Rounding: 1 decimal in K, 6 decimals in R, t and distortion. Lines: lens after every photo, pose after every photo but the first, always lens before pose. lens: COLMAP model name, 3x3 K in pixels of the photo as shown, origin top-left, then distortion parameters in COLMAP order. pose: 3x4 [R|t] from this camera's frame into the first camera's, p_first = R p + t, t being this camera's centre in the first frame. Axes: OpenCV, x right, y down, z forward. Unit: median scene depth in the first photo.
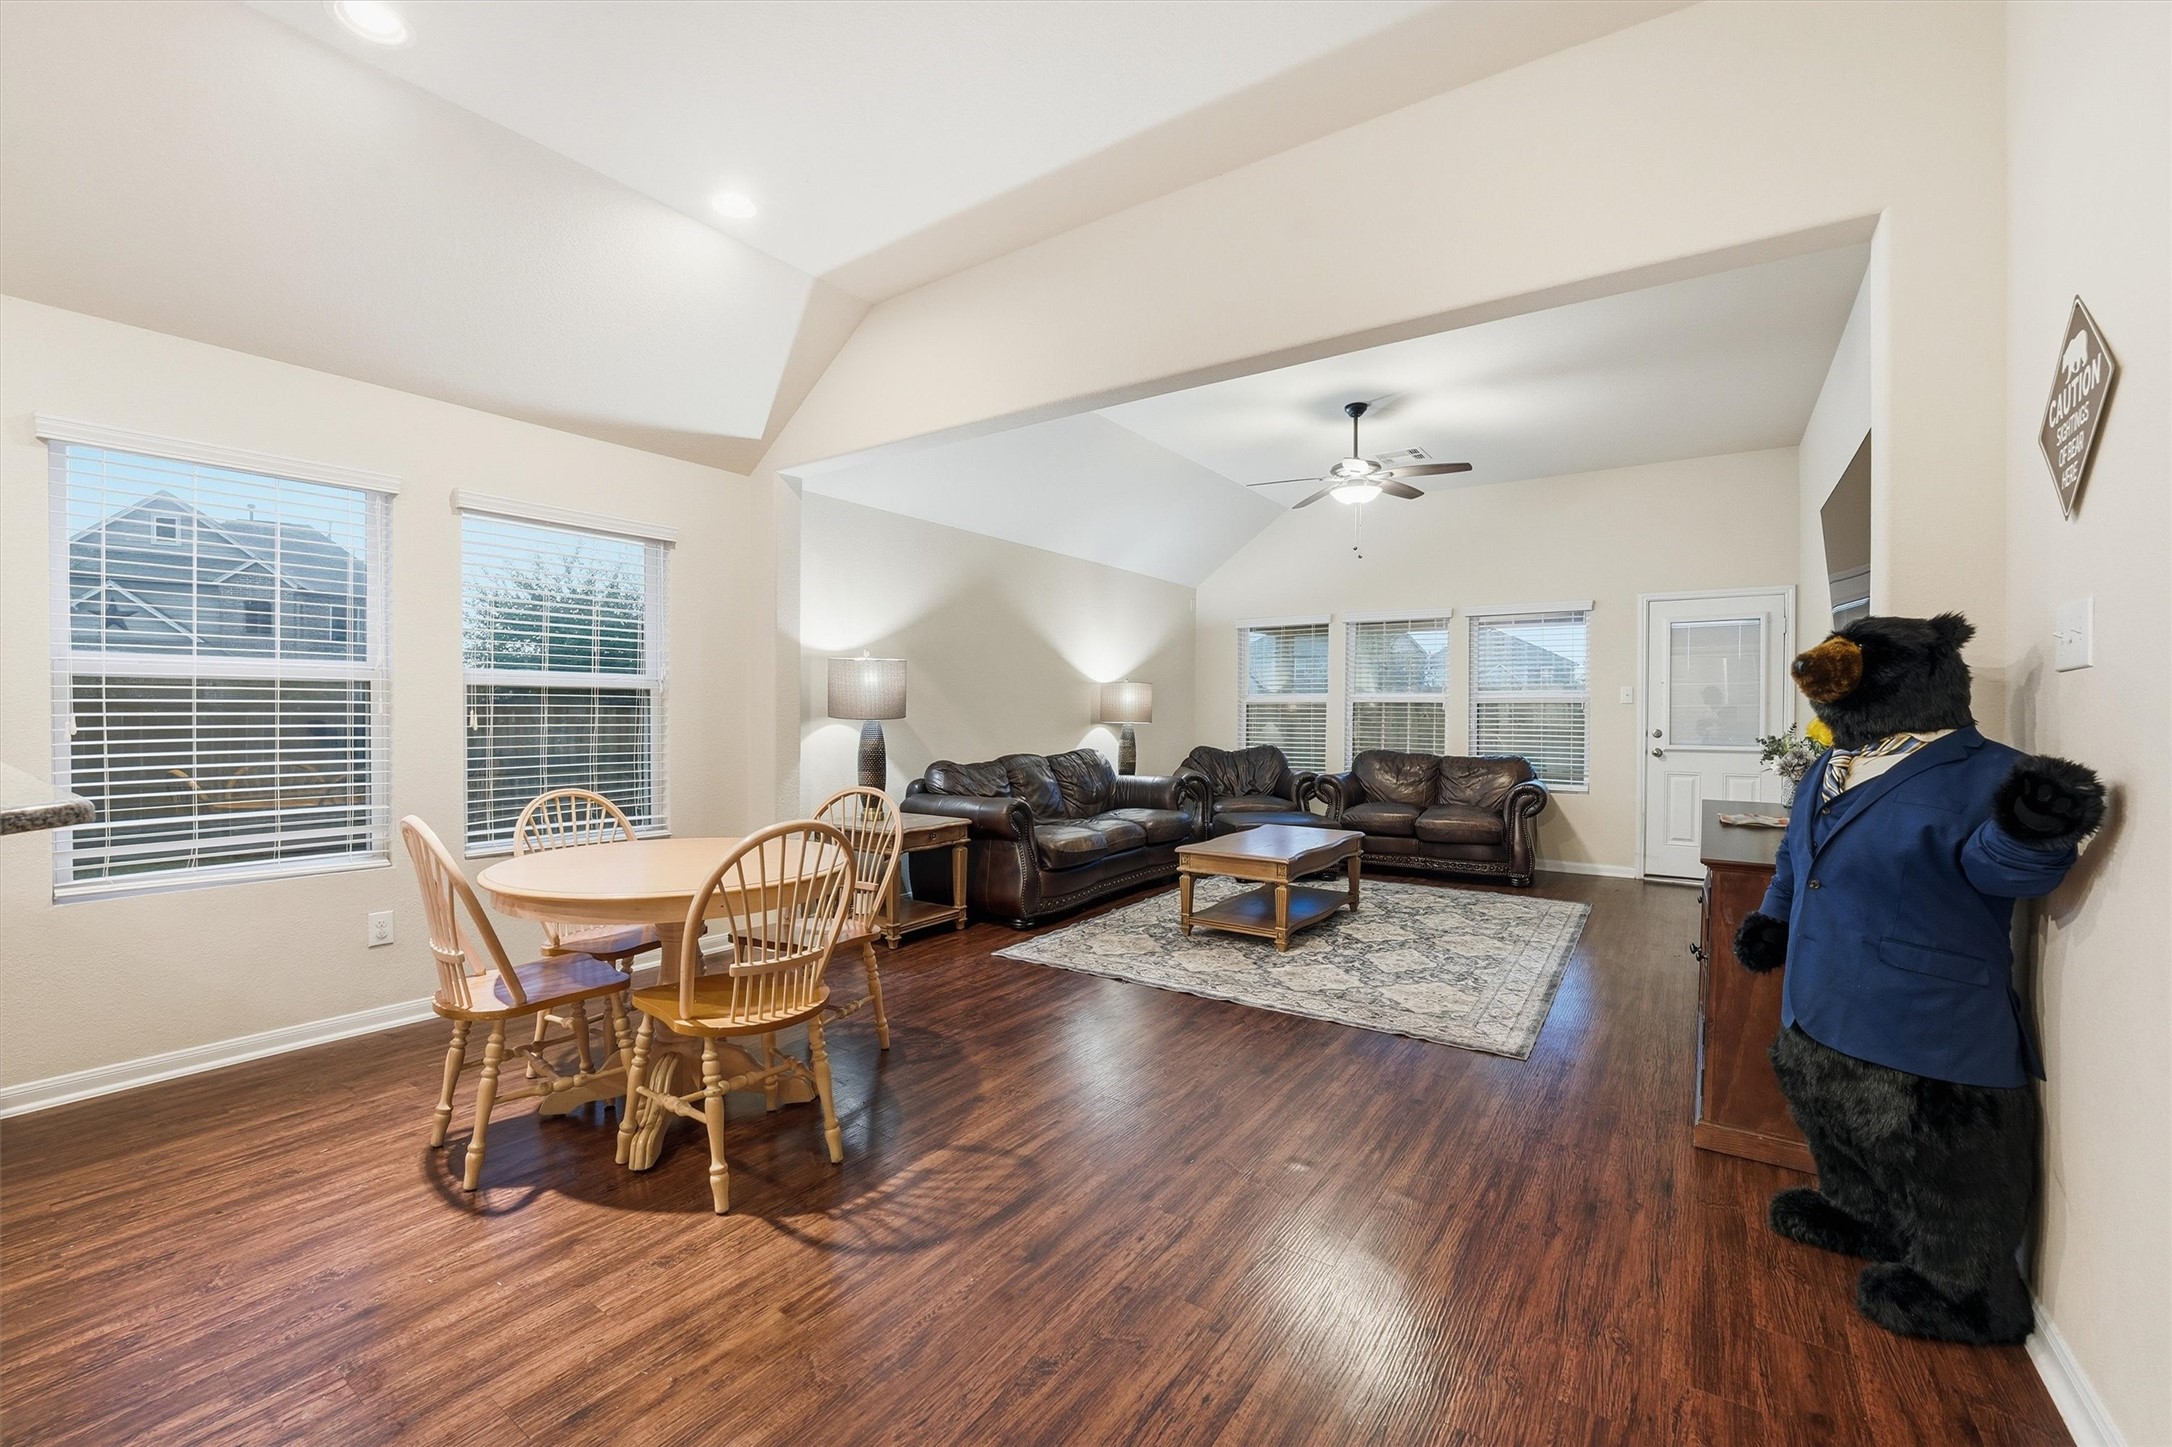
lens RADIAL K [[889.7, 0, 1086.3], [0, 889.7, 726.9], [0, 0, 1]] dist [-0.017930, -0.000334]
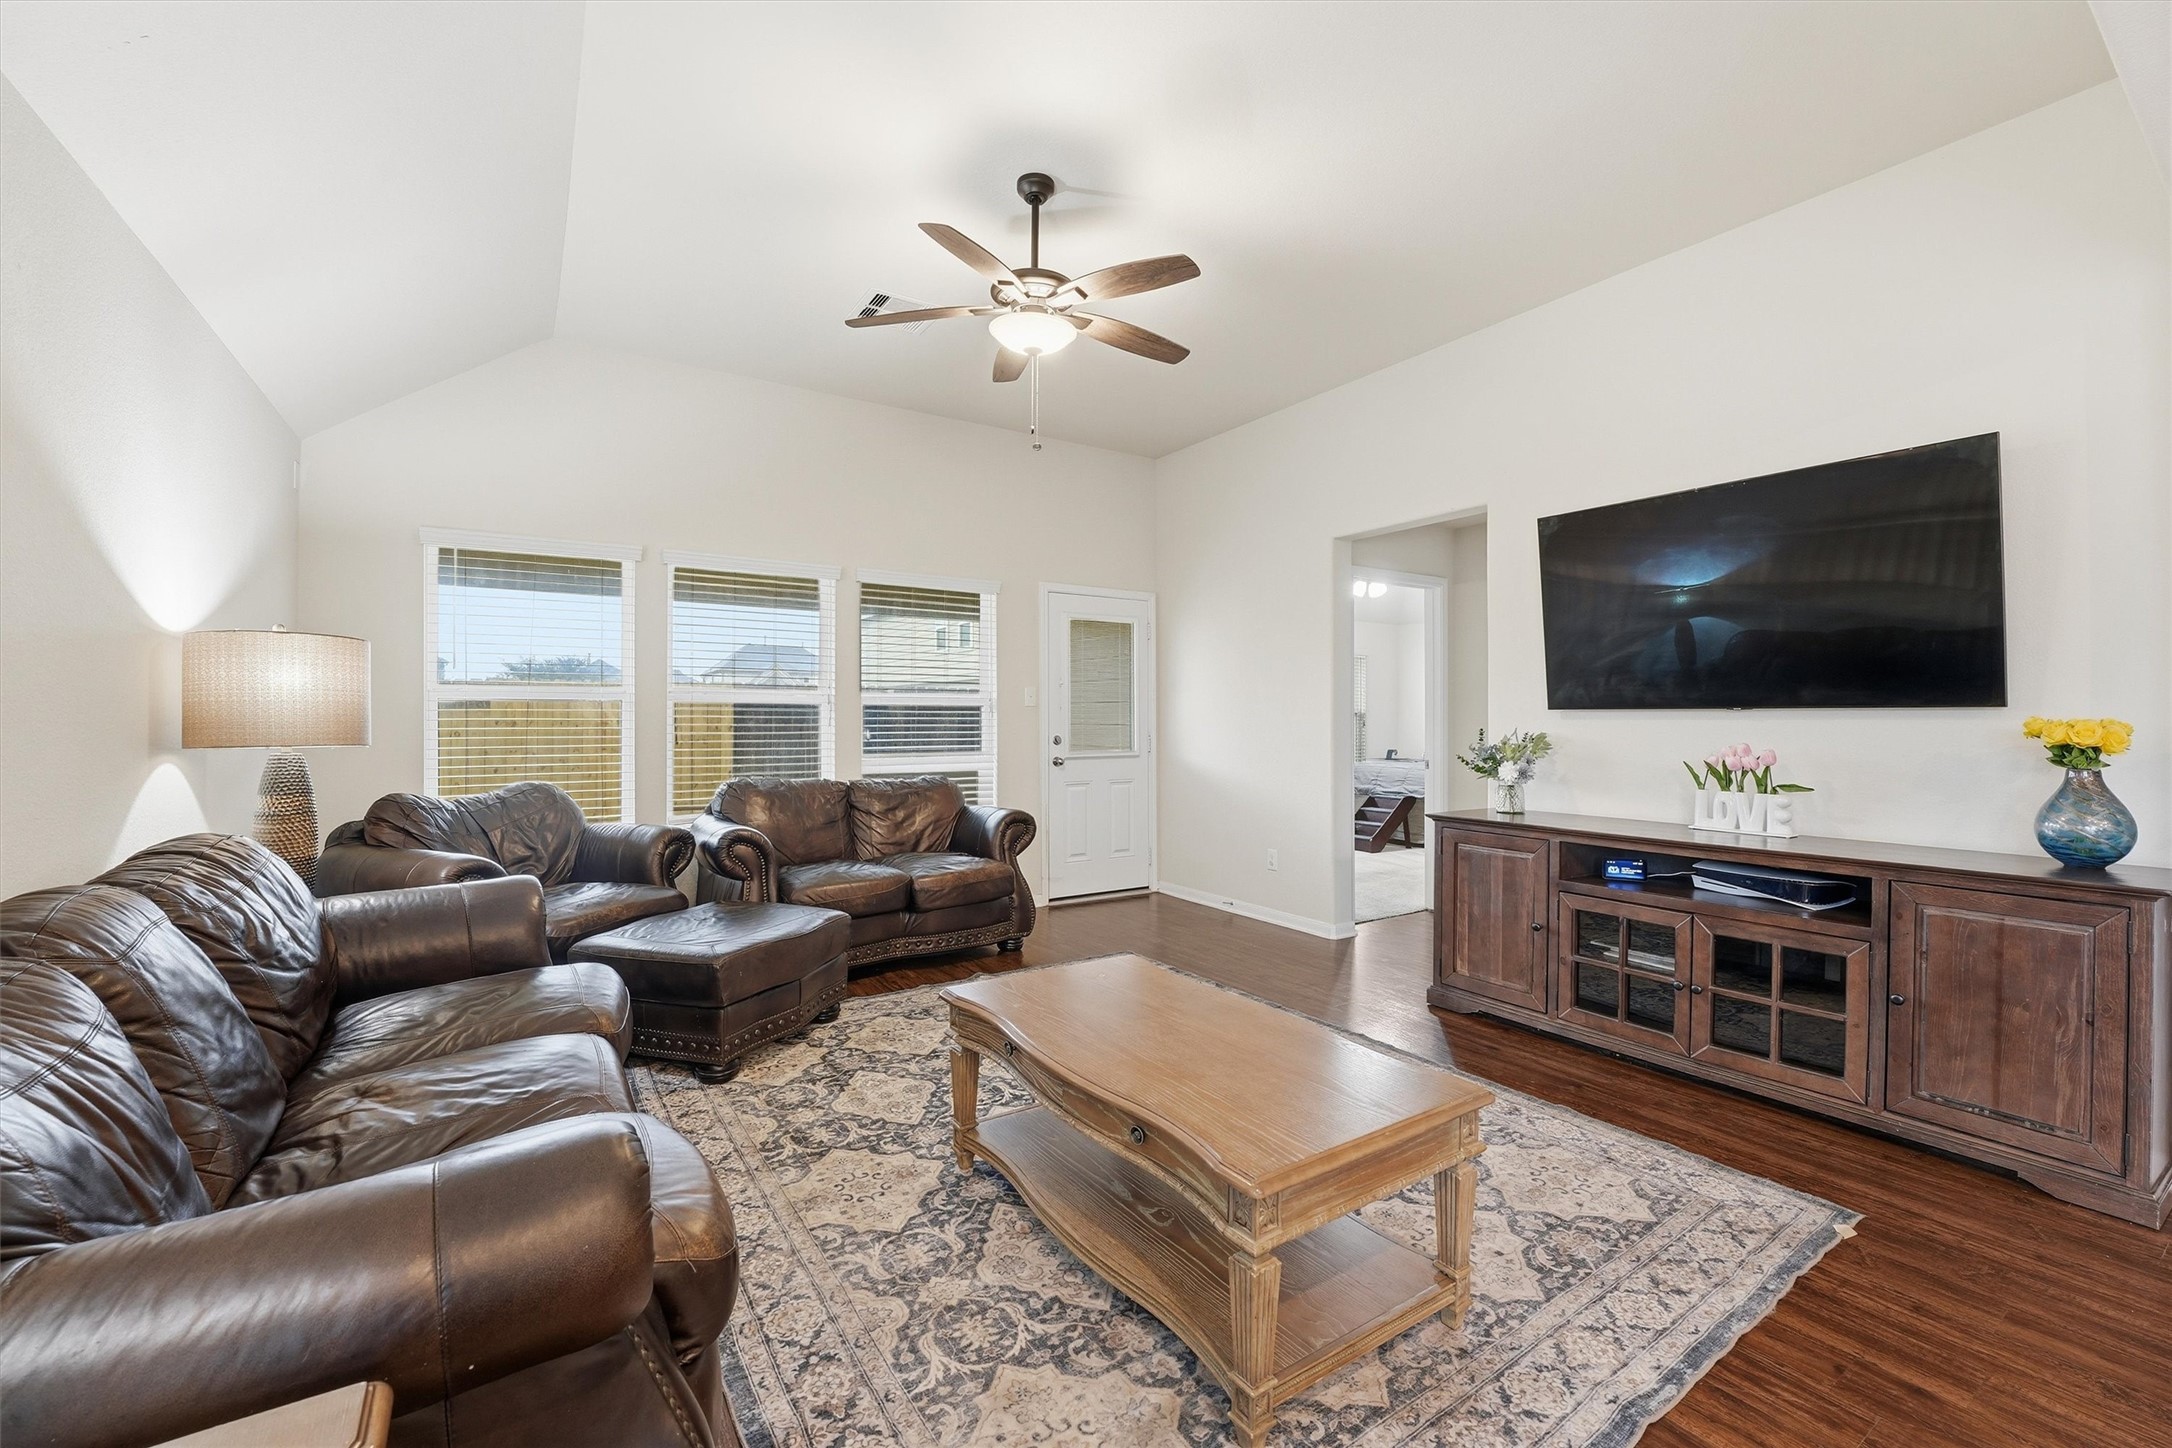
lens RADIAL K [[889.7, 0, 1062.9], [0, 889.7, 720.2], [0, 0, 1]] dist [-0.017930, -0.000334]
pose [[0.391265, -0.006489, 0.920255, -0.198035], [0.019279, 0.999813, -0.001147, -0.012786], [-0.920076, 0.018191, 0.391317, 0.694480]]
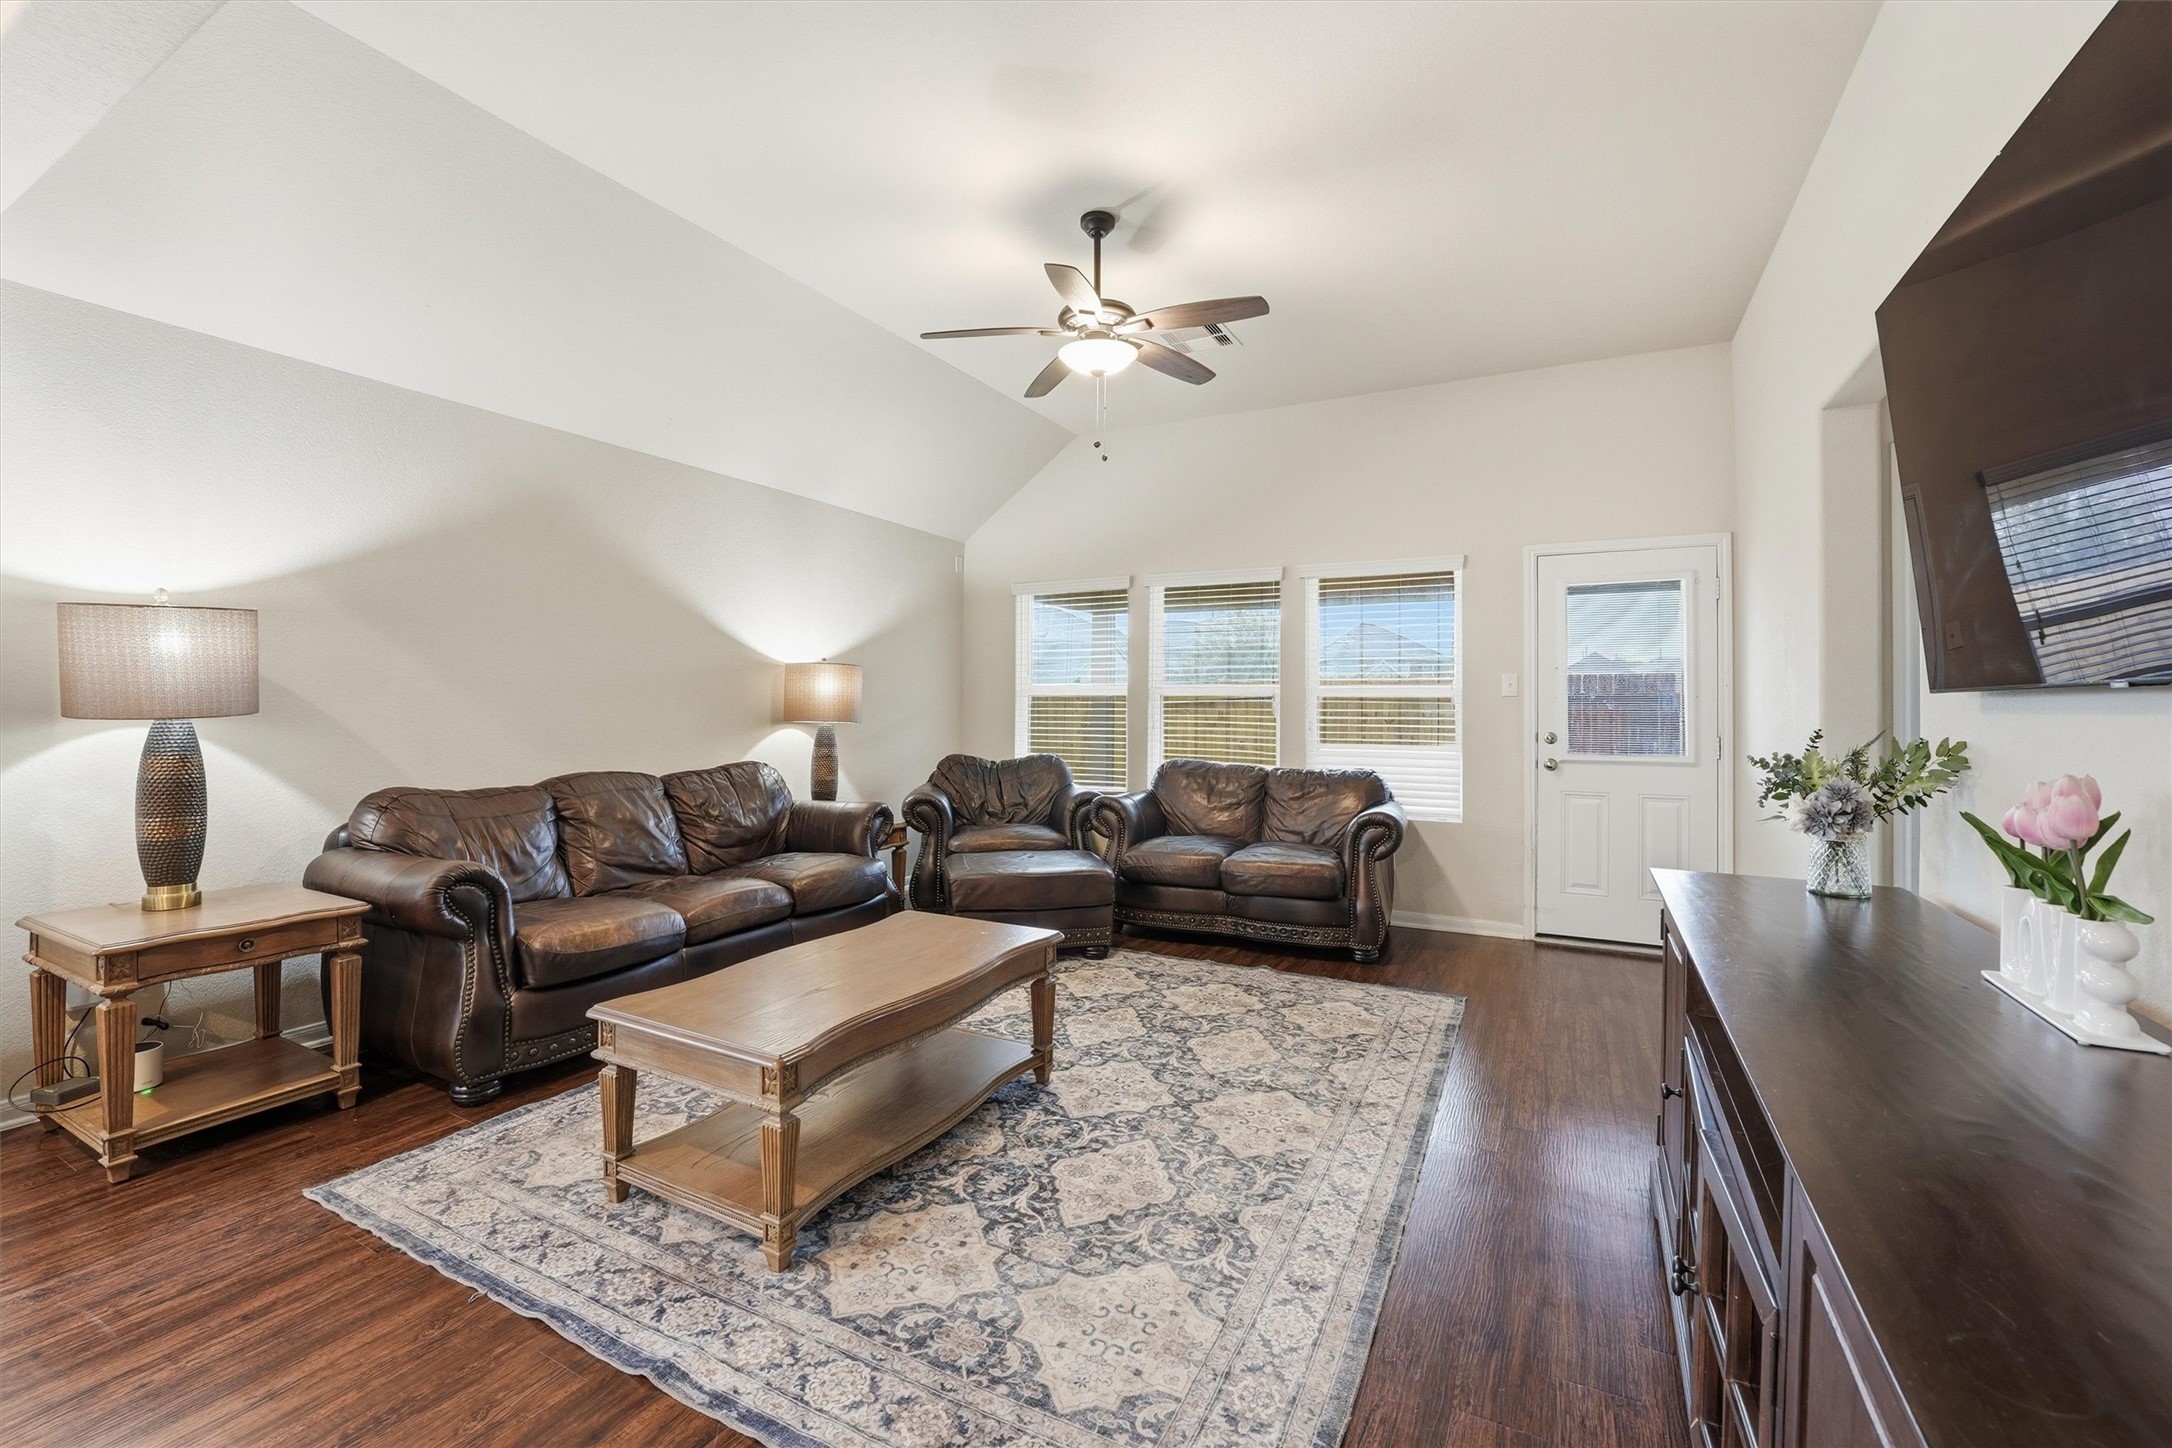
lens RADIAL K [[889.7, 0, 1091.8], [0, 889.7, 698.0], [0, 0, 1]] dist [-0.017930, -0.000334]
pose [[0.993487, 0.003872, 0.113879, 0.208157], [-0.000571, 0.999579, -0.029005, -0.004697], [-0.113944, 0.028751, 0.993071, 0.350324]]
